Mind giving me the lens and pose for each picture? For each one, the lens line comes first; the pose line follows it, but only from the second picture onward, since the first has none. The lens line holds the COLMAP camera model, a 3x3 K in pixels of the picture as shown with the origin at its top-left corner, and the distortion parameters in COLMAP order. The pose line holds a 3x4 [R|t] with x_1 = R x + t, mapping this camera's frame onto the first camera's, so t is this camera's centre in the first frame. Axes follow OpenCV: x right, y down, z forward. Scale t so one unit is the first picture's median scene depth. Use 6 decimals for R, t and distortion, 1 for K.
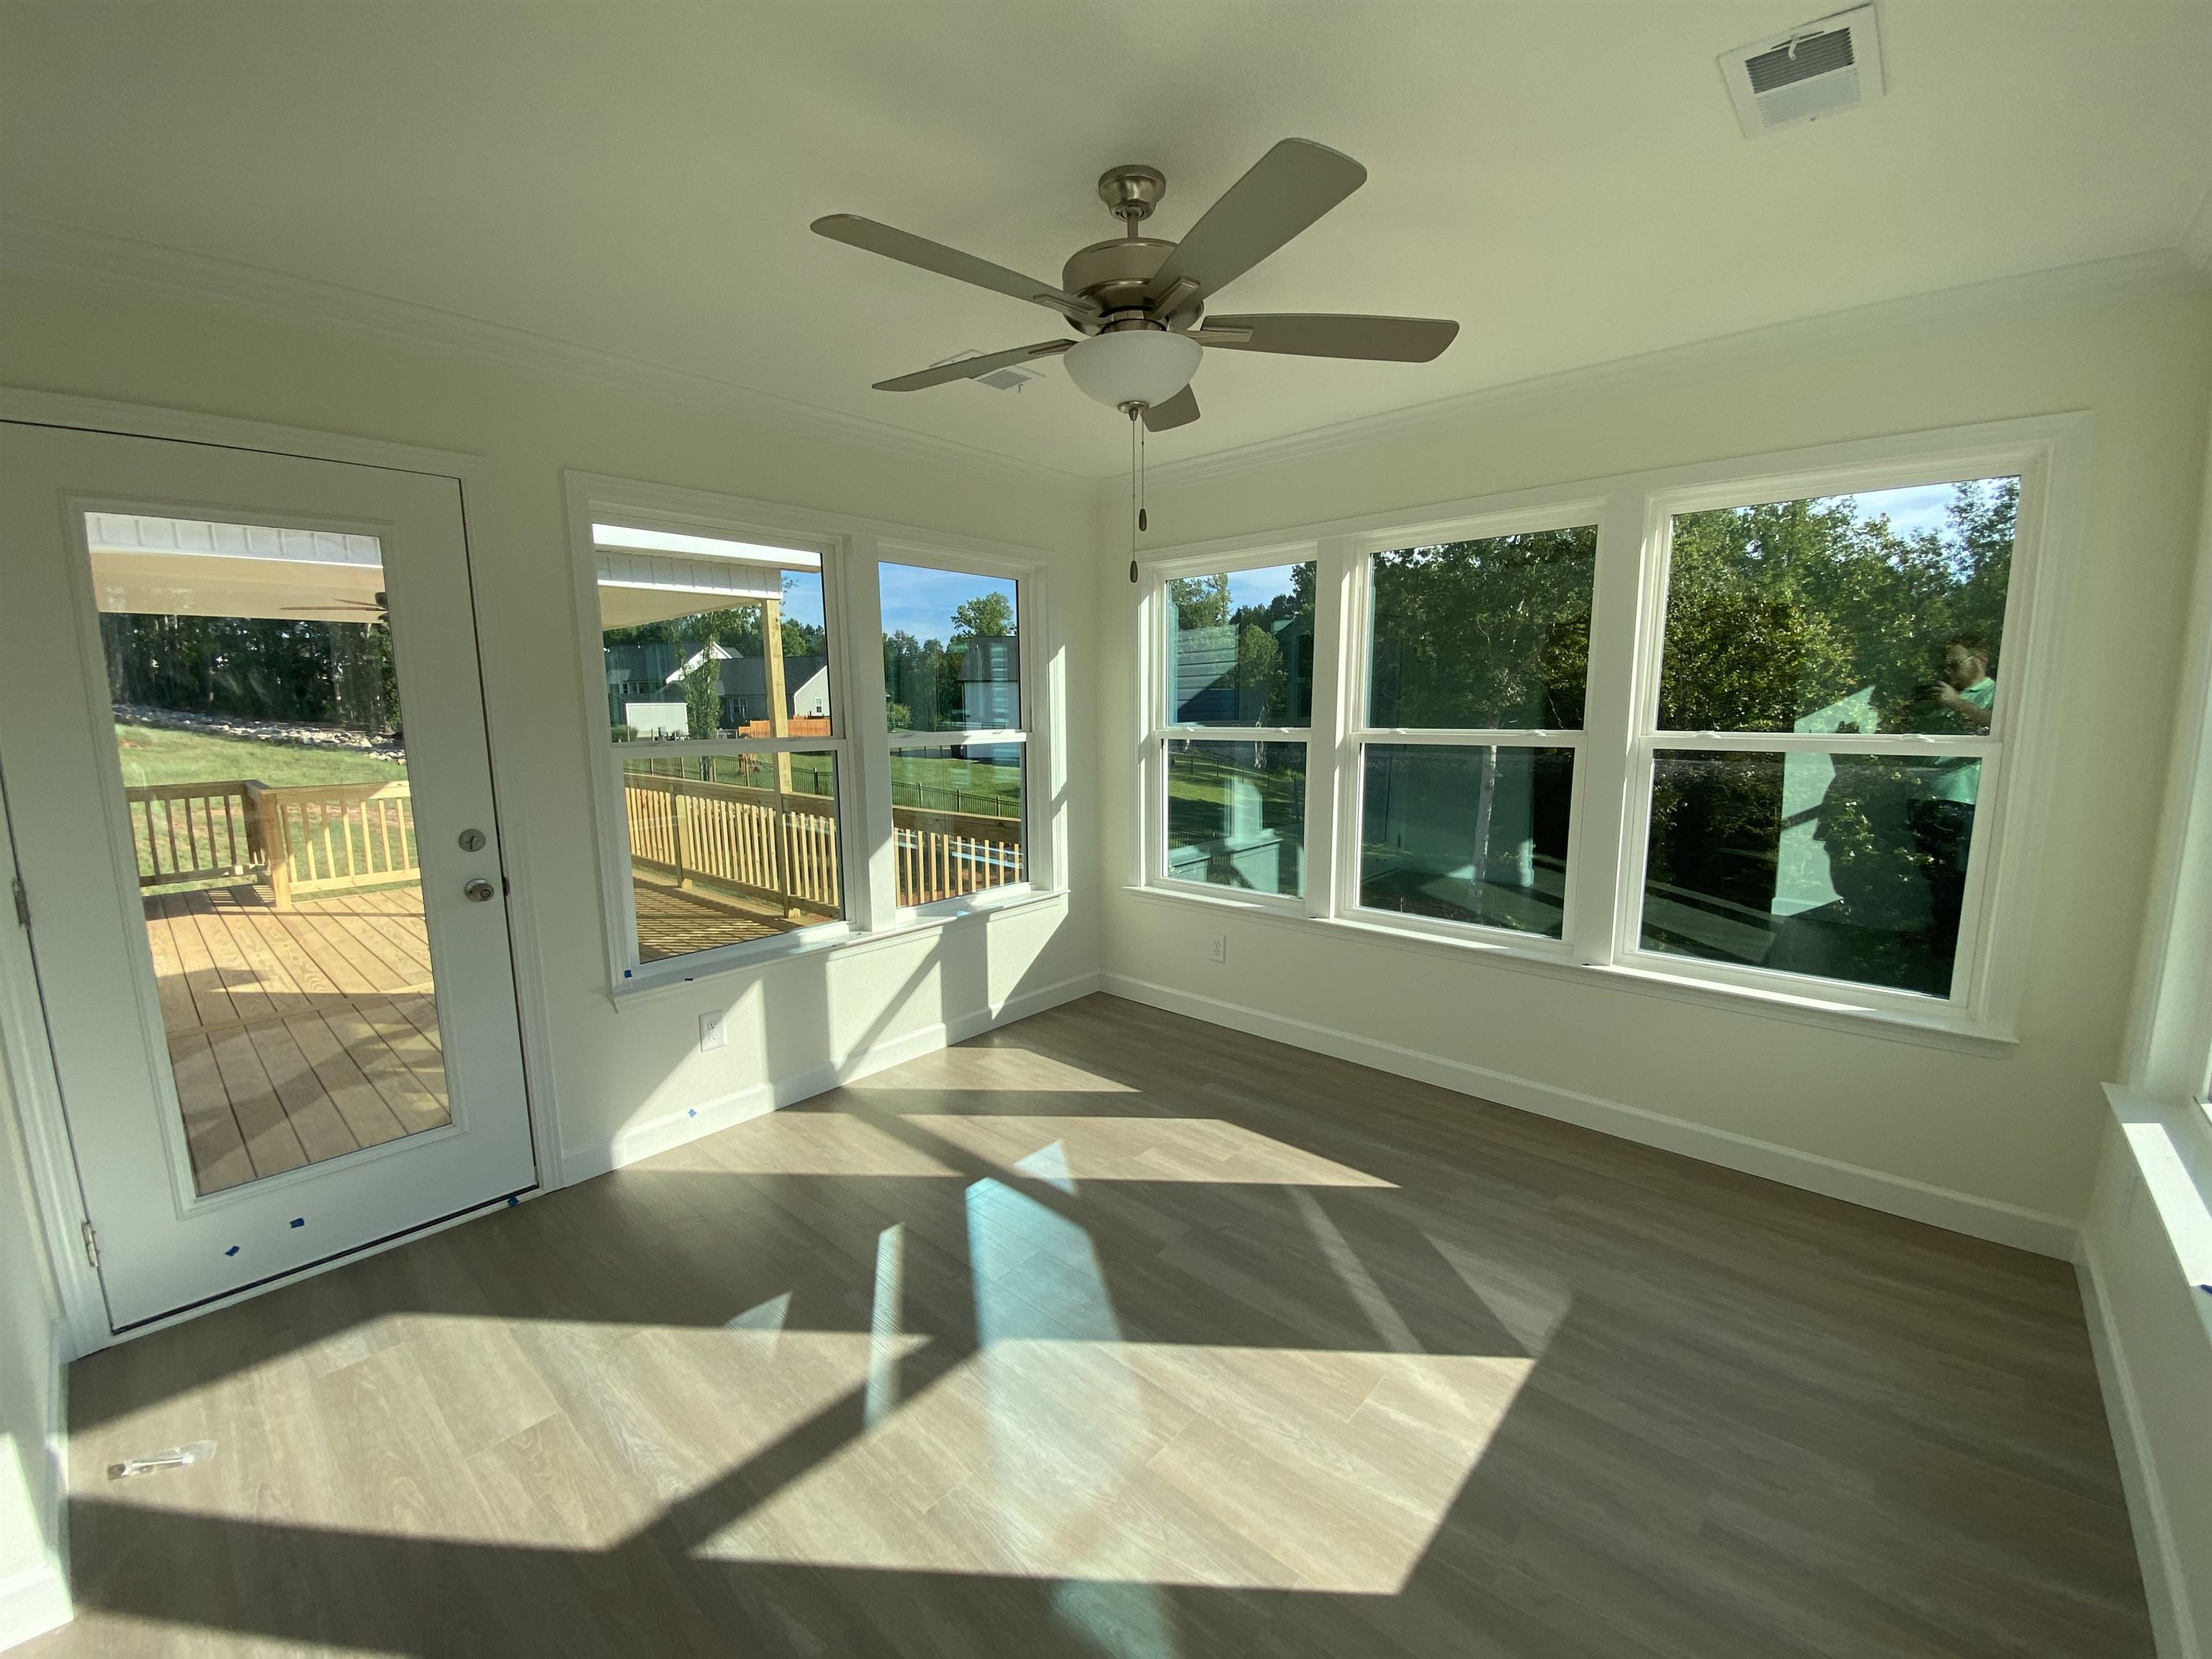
lens RADIAL K [[897.6, 0, 1095.2], [0, 897.6, 837.1], [0, 0, 1]] dist [0.032998, -0.026746]
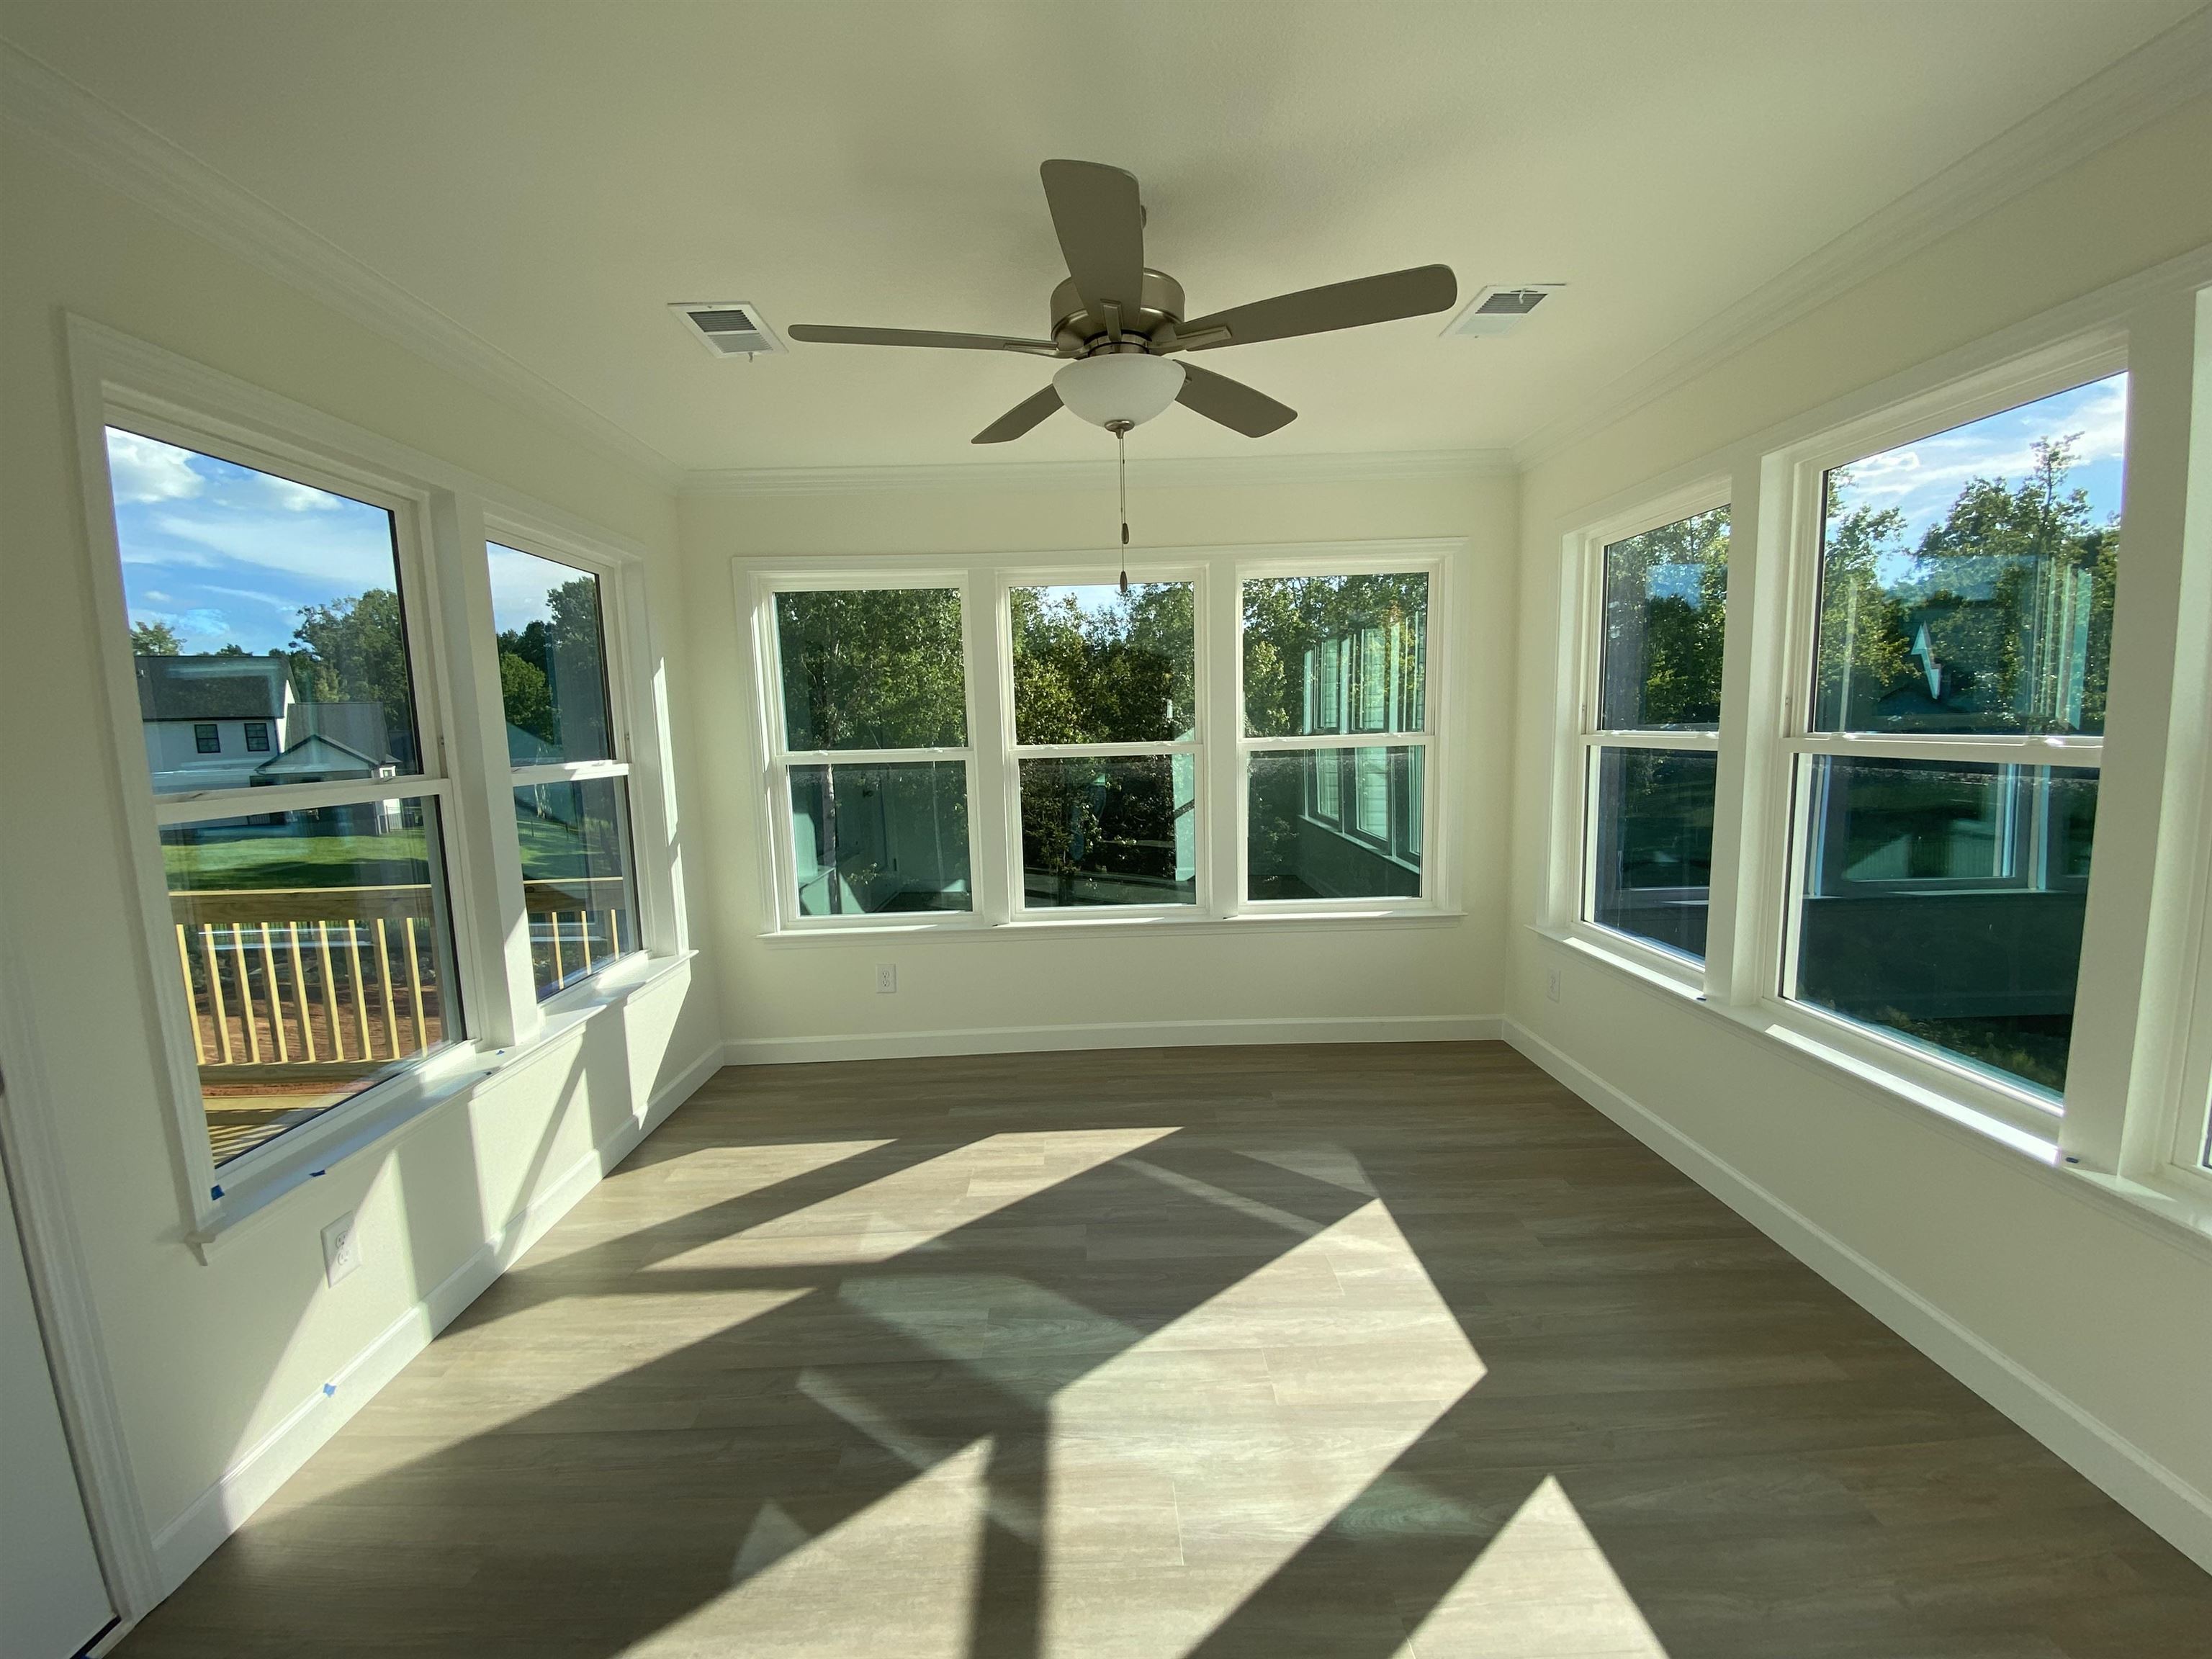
lens RADIAL K [[897.3, 0, 1089.5], [0, 897.3, 837.0], [0, 0, 1]] dist [0.027288, -0.023280]
pose [[0.734637, -0.097836, 0.671369, -0.492164], [0.127027, 0.991884, 0.005546, -0.006982], [-0.666463, 0.081208, 0.741102, 0.192577]]
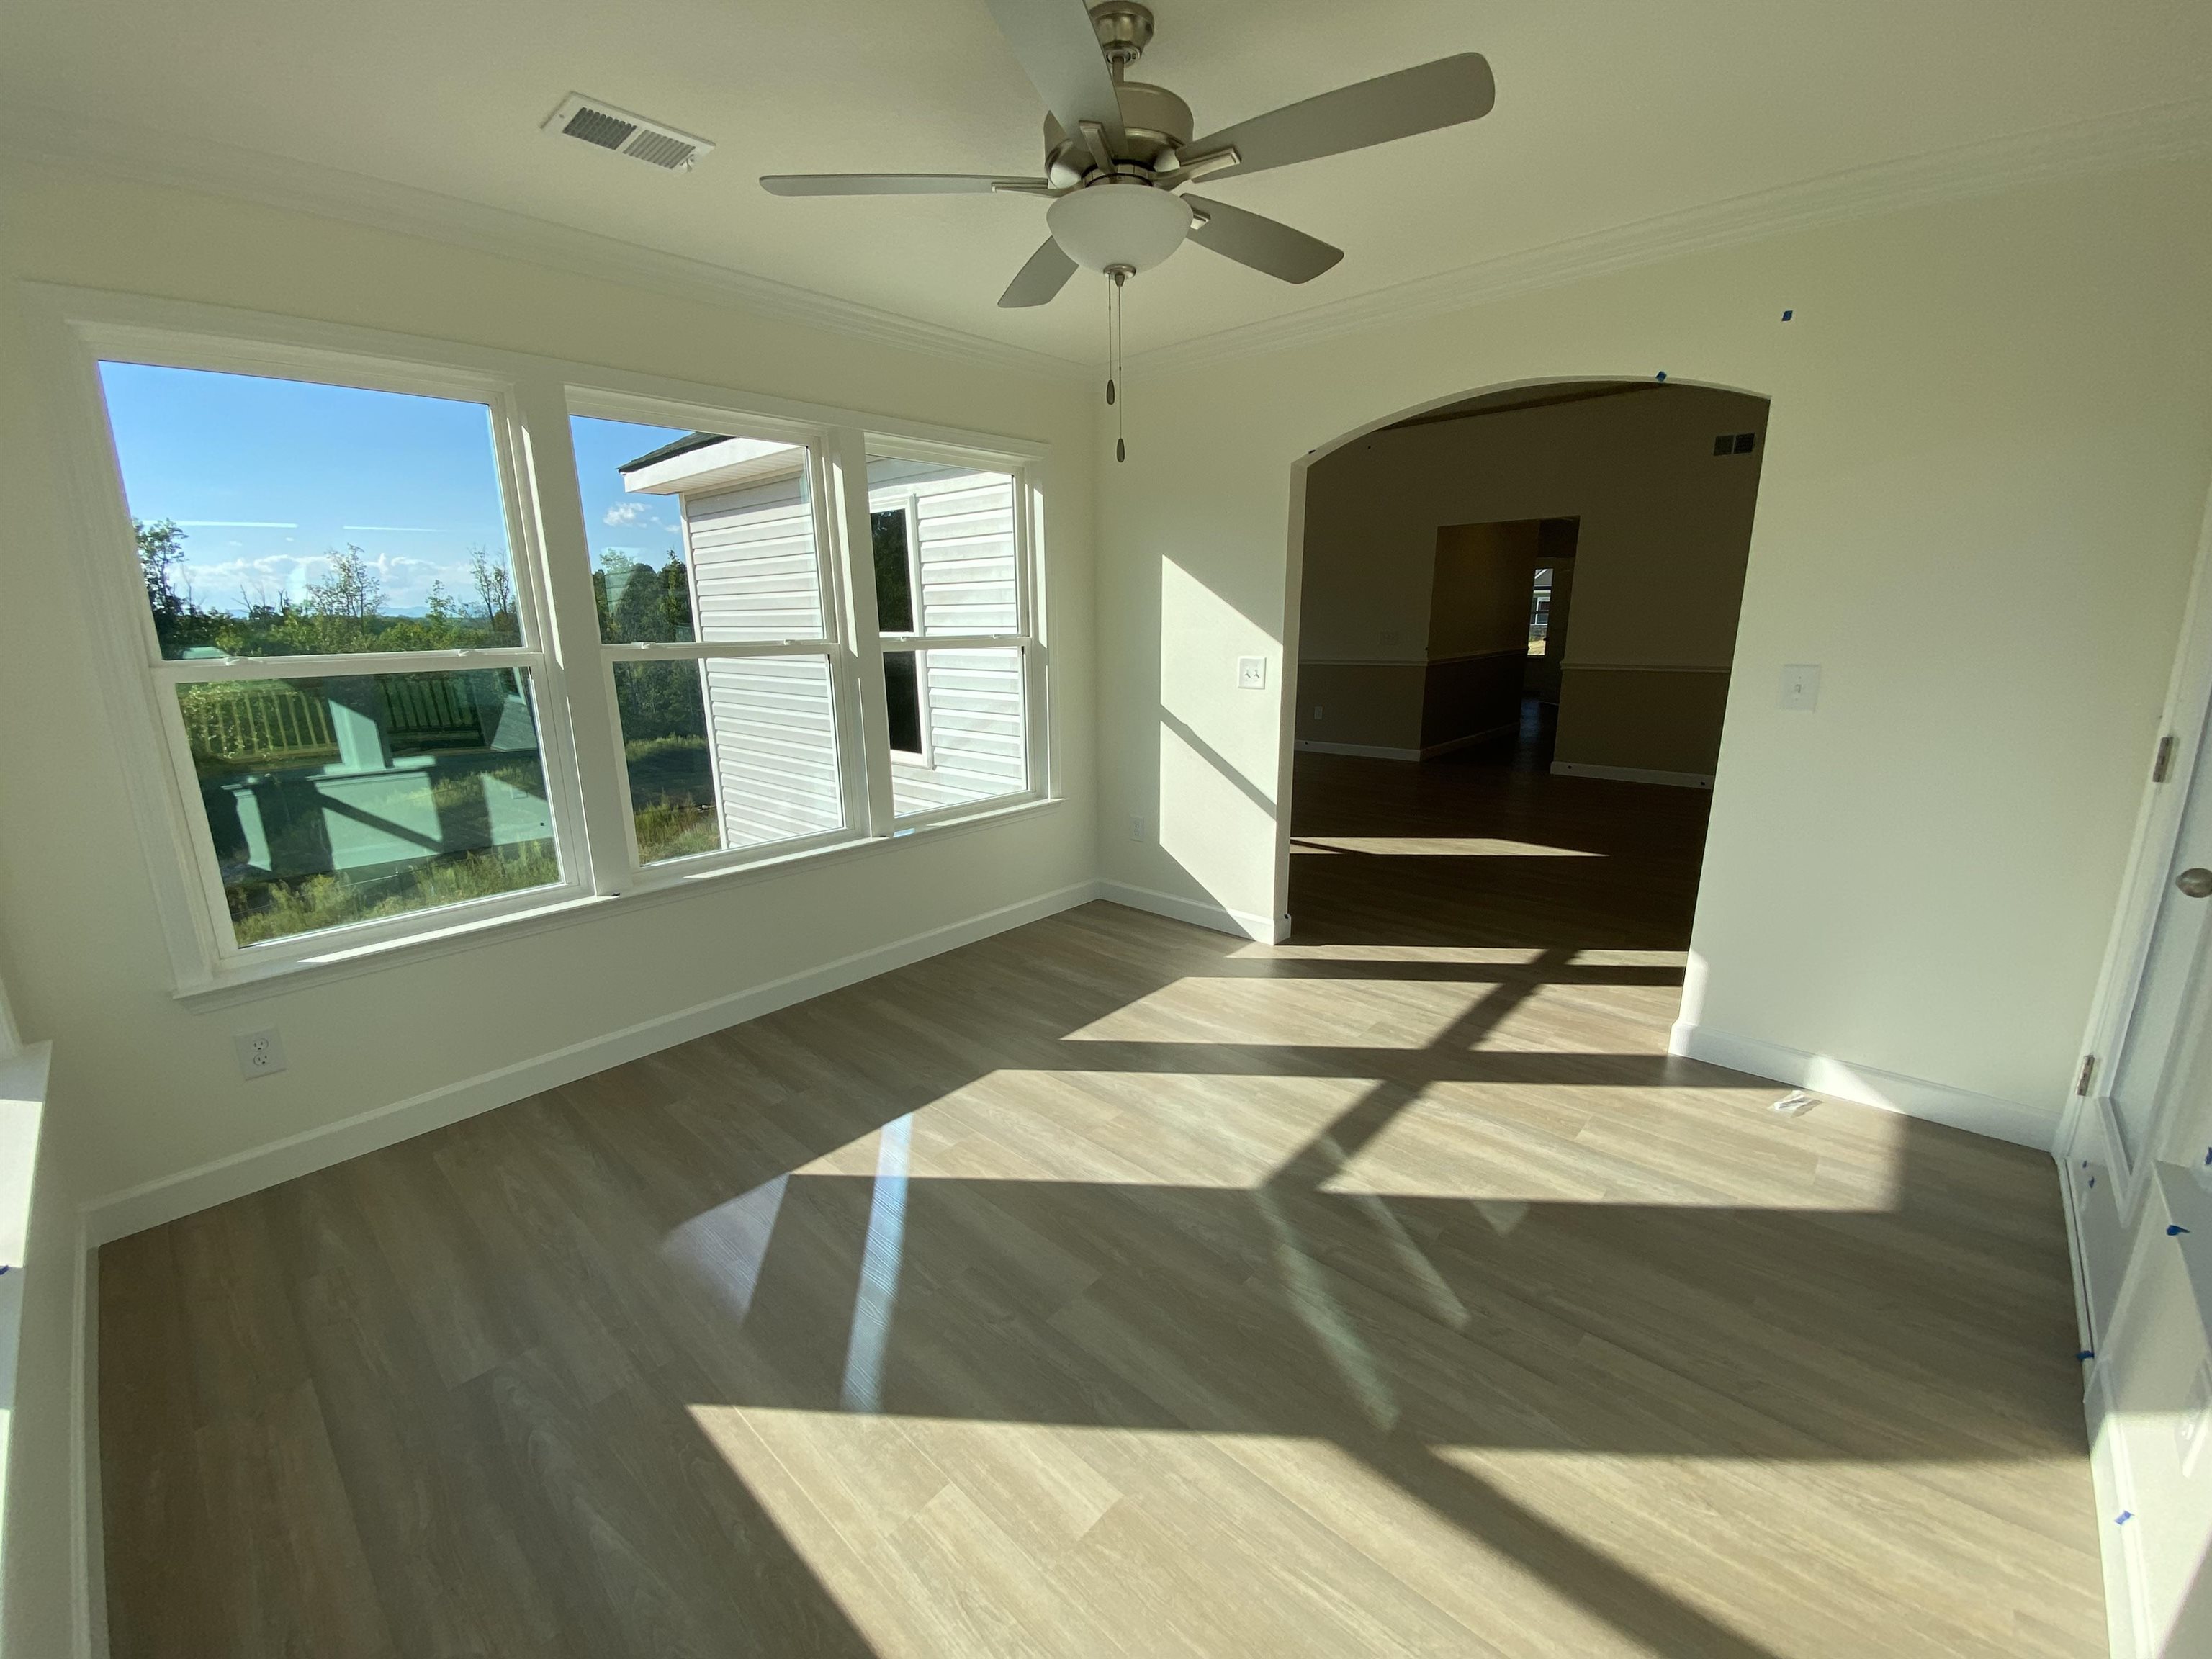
lens RADIAL K [[897.3, 0, 1089.5], [0, 897.3, 837.0], [0, 0, 1]] dist [0.027288, -0.023280]
pose [[-0.999536, 0.020843, 0.022191, 0.044634], [0.027744, 0.923733, 0.382031, -0.195501], [-0.012536, 0.382469, -0.923883, 1.420729]]
